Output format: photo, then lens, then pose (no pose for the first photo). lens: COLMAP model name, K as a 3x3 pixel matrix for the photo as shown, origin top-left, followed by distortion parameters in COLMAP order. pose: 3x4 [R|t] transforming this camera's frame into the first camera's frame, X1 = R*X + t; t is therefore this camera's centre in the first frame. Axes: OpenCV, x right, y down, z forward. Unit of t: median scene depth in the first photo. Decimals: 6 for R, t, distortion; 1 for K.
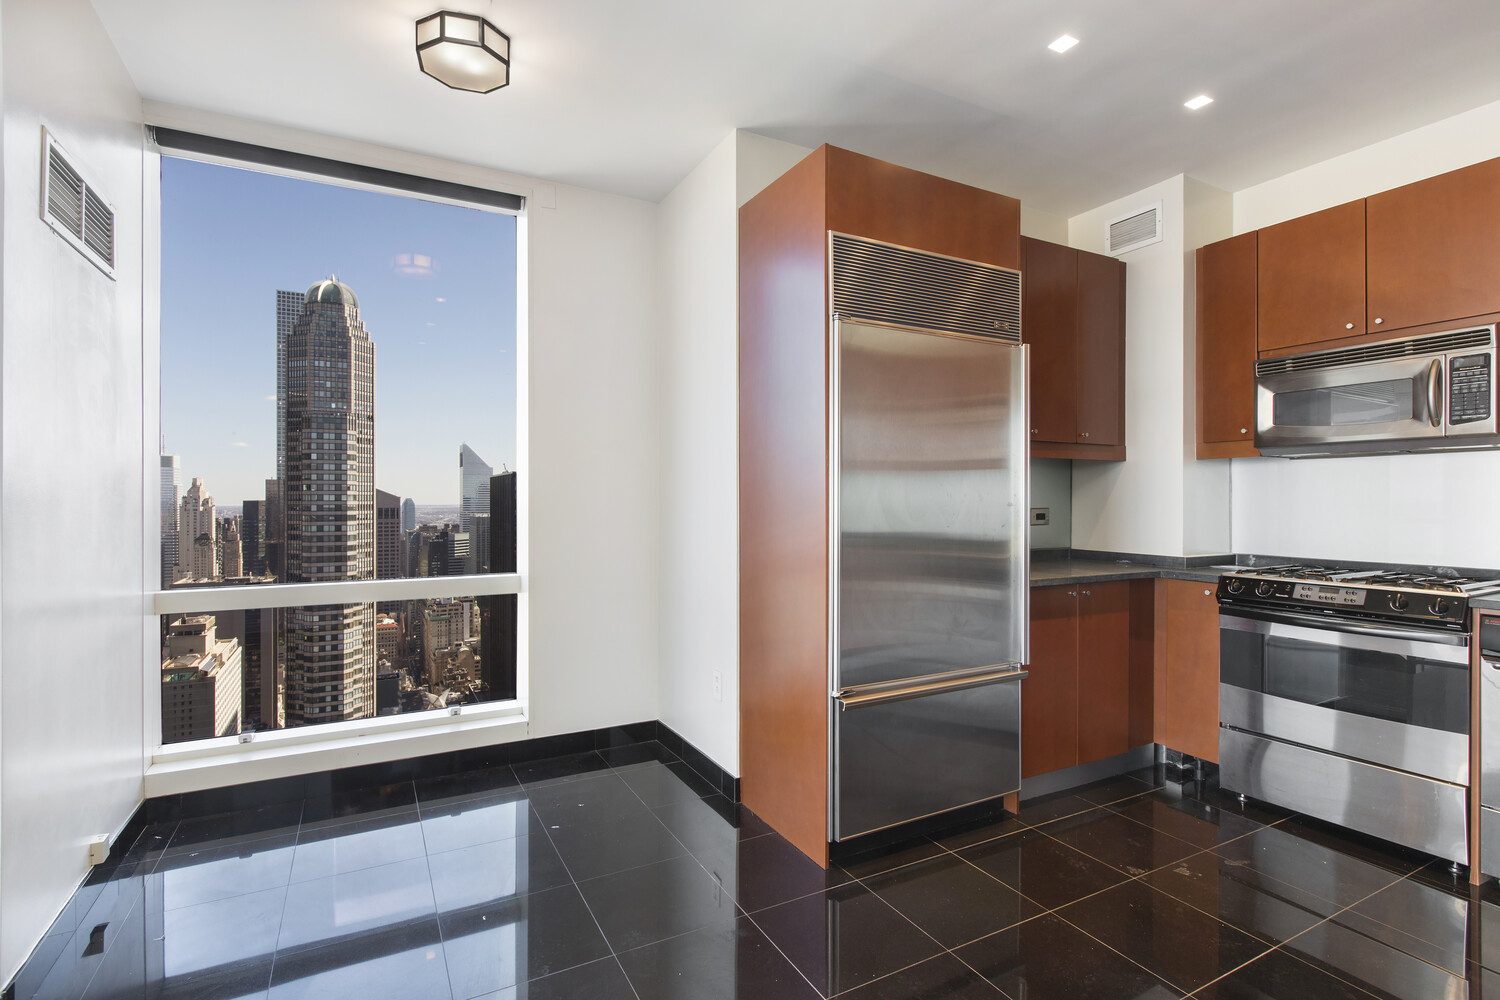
lens RADIAL K [[708.4, 0, 733.0], [0, 708.4, 500.3], [0, 0, 1]] dist [-0.001216, 0.000413]
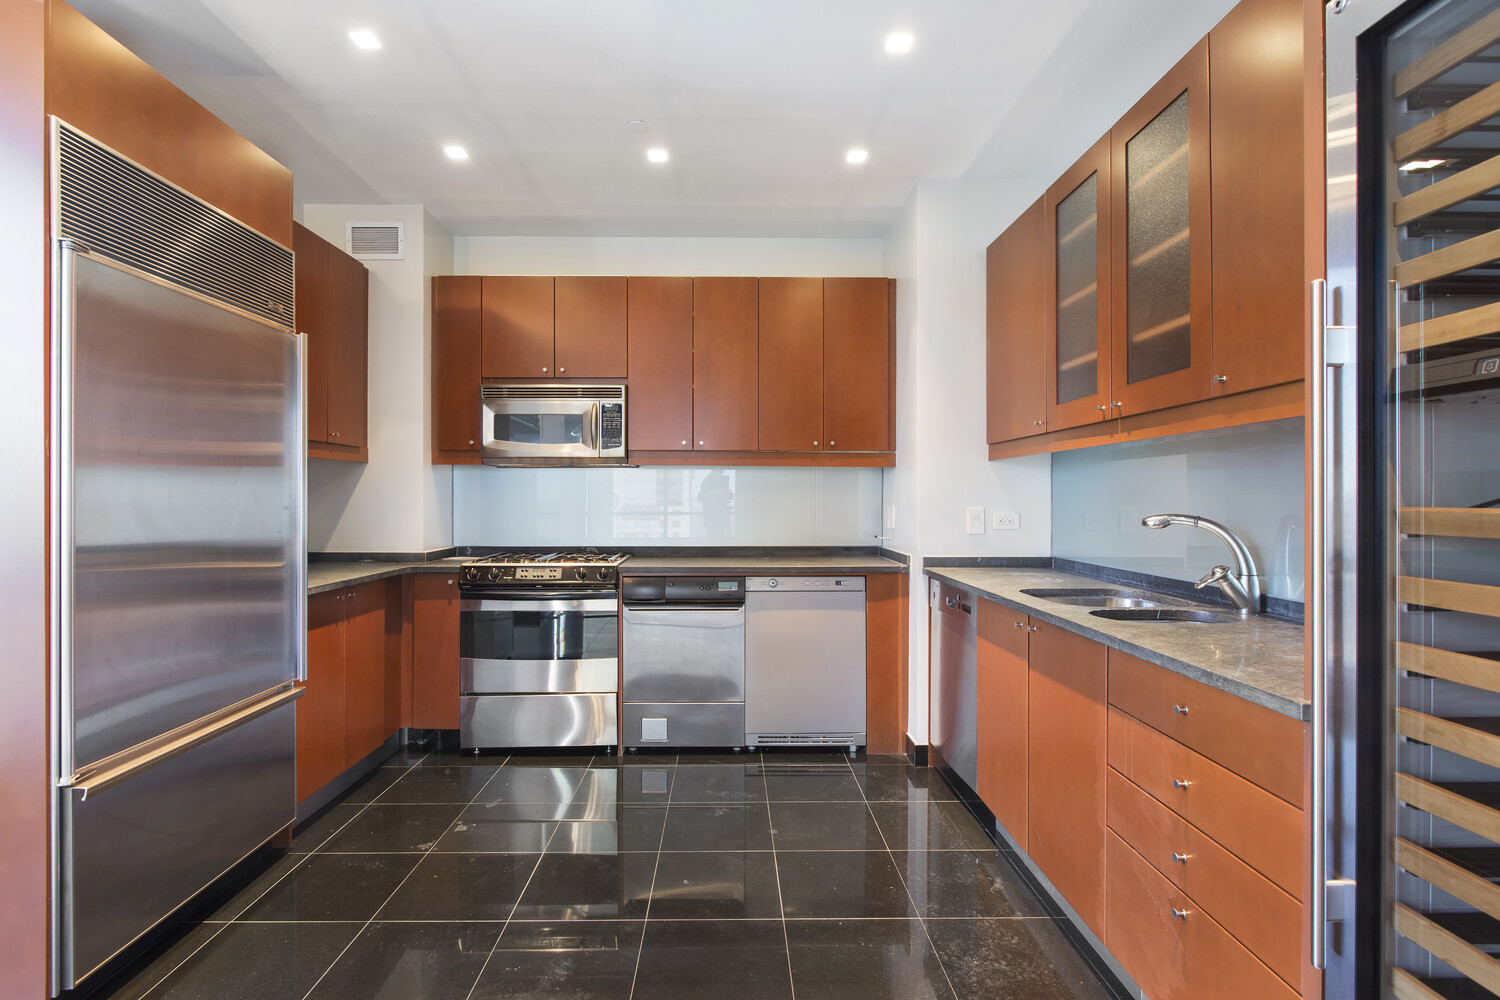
lens RADIAL K [[708.4, 0, 733.0], [0, 708.4, 500.3], [0, 0, 1]] dist [-0.001216, 0.000413]
pose [[0.459379, -0.004796, 0.888227, -0.148920], [0.001465, 0.999988, 0.004642, -0.006545], [-0.888239, -0.000831, 0.459381, 0.077502]]
